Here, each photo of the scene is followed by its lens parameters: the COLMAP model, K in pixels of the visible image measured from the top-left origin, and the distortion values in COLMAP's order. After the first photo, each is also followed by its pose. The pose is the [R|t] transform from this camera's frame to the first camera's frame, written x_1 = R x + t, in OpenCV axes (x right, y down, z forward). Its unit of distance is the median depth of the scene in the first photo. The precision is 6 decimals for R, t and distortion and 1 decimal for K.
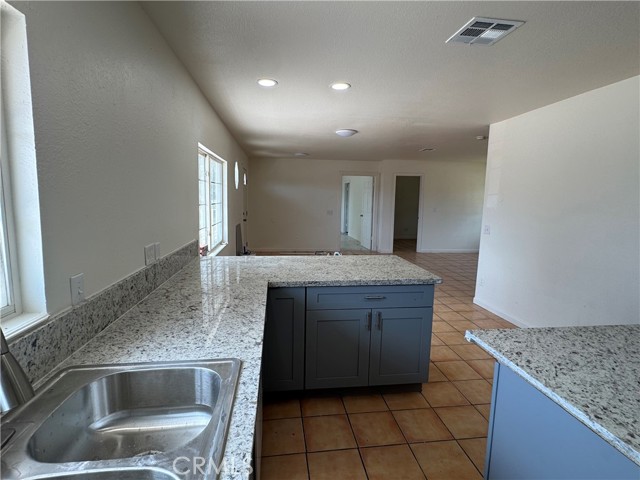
lens RADIAL K [[325.5, 0, 319.8], [0, 325.5, 240.2], [0, 0, 1]] dist [0.002153, 0.003345]
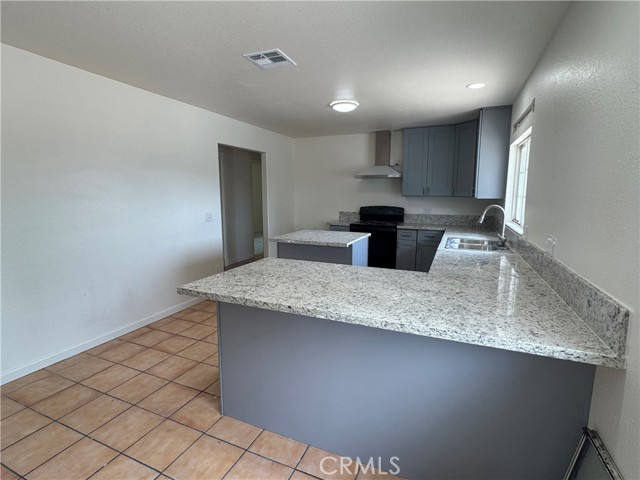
lens RADIAL K [[325.5, 0, 319.0], [0, 325.5, 239.0], [0, 0, 1]] dist [0.002153, 0.003345]
pose [[-0.858606, -0.093876, 0.503967, -0.359466], [0.047055, 0.964507, 0.259831, -0.241981], [-0.510471, 0.246807, -0.823714, 1.938013]]
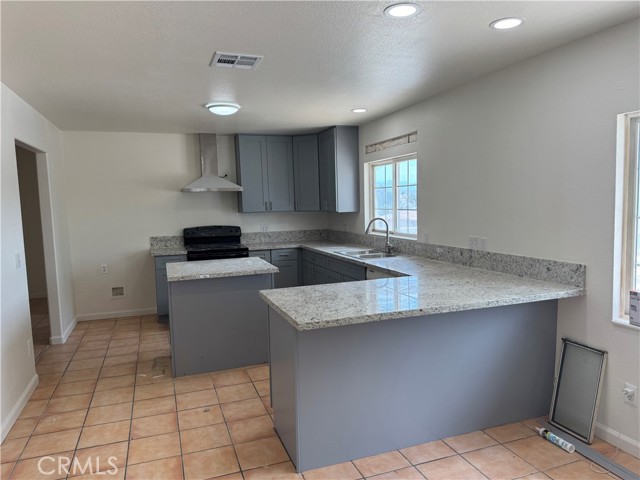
lens RADIAL K [[450.1, 0, 320.1], [0, 450.1, 238.9], [0, 0, 1]] dist [0.035046, -0.005969]
pose [[-0.975882, 0.026108, -0.216731, 0.515009], [-0.019346, 0.978573, 0.204988, -0.324185], [0.217439, 0.204237, -0.954467, 2.416402]]
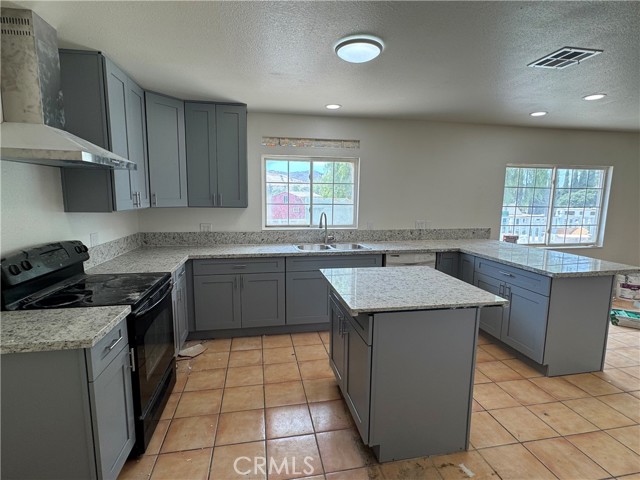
lens RADIAL K [[325.5, 0, 320.3], [0, 325.5, 239.2], [0, 0, 1]] dist [0.002153, 0.003345]
pose [[0.063154, 0.120891, -0.990655, 1.509197], [-0.136906, 0.984302, 0.111388, -0.012614], [0.988569, 0.128592, 0.078713, 0.112846]]
